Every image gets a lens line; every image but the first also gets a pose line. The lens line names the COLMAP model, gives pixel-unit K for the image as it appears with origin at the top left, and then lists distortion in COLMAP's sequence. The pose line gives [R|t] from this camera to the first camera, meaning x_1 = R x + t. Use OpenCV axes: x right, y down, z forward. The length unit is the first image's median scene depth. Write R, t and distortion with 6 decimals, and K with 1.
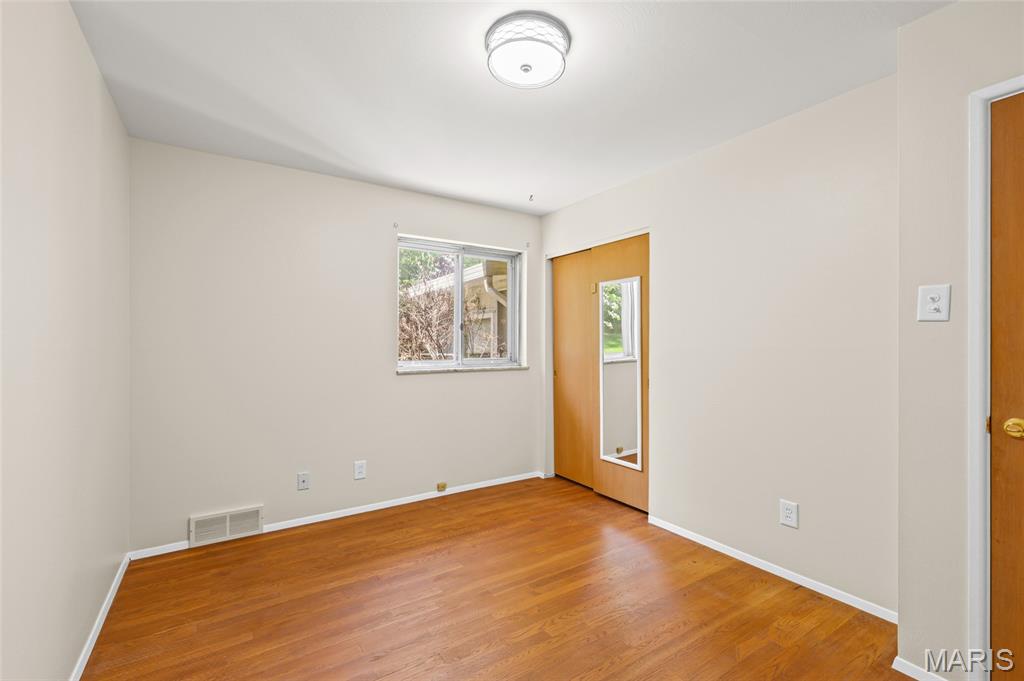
lens RADIAL K [[450.4, 0, 507.7], [0, 450.4, 347.9], [0, 0, 1]] dist [0.002535, 0.000061]
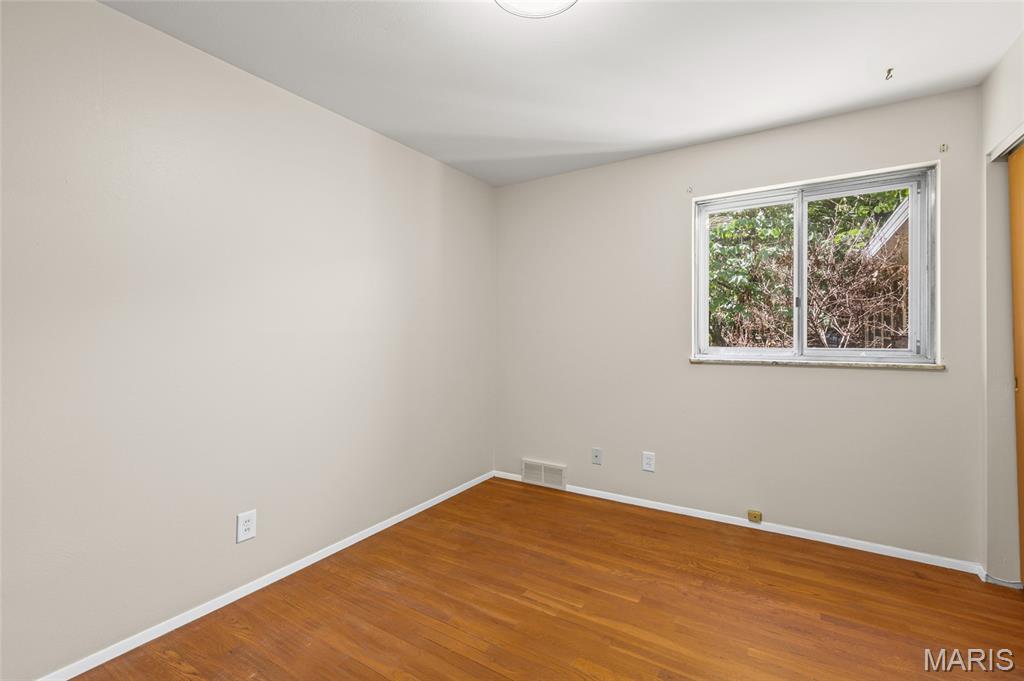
lens RADIAL K [[450.4, 0, 508.3], [0, 450.4, 330.6], [0, 0, 1]] dist [0.002535, 0.000061]
pose [[0.415103, -0.003966, -0.909766, 0.431791], [-0.006264, 0.999954, -0.007217, 0.007411], [0.909753, 0.008695, 0.415060, 0.364893]]
